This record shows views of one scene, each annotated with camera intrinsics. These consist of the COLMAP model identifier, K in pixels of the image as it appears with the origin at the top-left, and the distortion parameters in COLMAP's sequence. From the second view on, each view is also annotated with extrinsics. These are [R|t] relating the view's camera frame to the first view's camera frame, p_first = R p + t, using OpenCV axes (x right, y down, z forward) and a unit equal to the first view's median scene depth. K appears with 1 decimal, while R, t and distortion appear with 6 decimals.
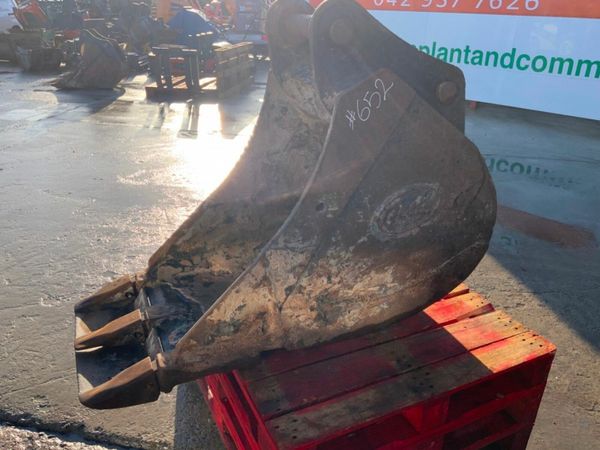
lens RADIAL K [[498.1, 0, 296.0], [0, 498.1, 220.9], [0, 0, 1]] dist [0.084259, -0.160191]
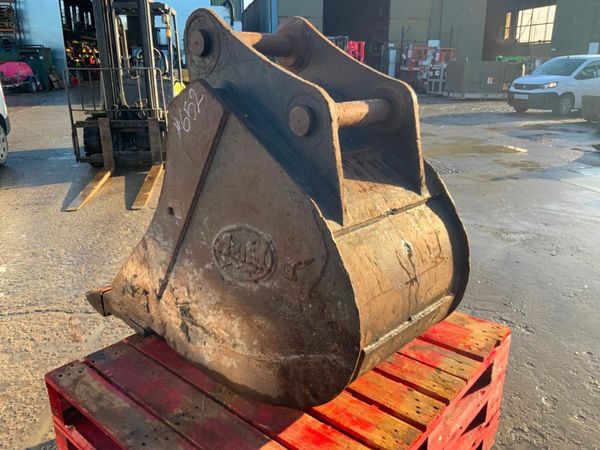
lens RADIAL K [[498.1, 0, 296.0], [0, 498.1, 220.9], [0, 0, 1]] dist [0.084259, -0.160191]
pose [[0.393520, 0.248241, -0.885166, 0.928968], [-0.357042, 0.928538, 0.101674, -0.178627], [0.847150, 0.276031, 0.454031, 0.659114]]
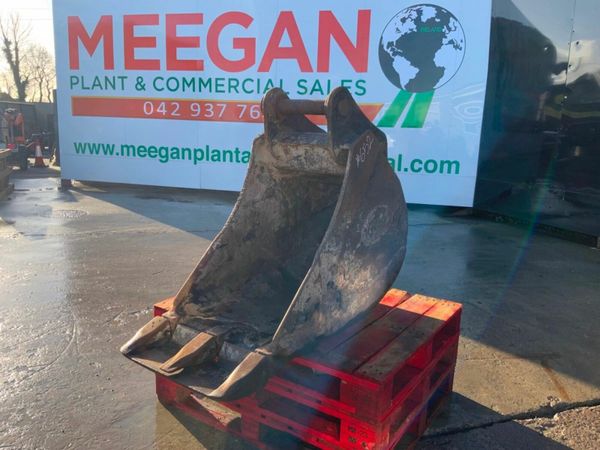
lens RADIAL K [[498.1, 0, 296.0], [0, 498.1, 220.9], [0, 0, 1]] dist [0.084259, -0.160191]
pose [[0.863870, -0.086949, 0.496154, -0.688343], [0.188016, 0.969461, -0.157467, 0.152348], [-0.467310, 0.229316, 0.853836, -0.150279]]
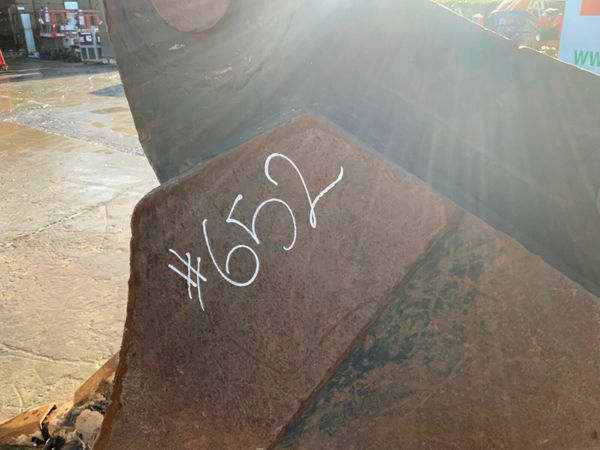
lens RADIAL K [[498.1, 0, 296.0], [0, 498.1, 220.9], [0, 0, 1]] dist [0.084259, -0.160191]
pose [[0.878969, 0.129563, -0.458941, 0.245139], [-0.145215, 0.989399, 0.001198, -0.203425], [0.454231, 0.065592, 0.888466, 0.629833]]
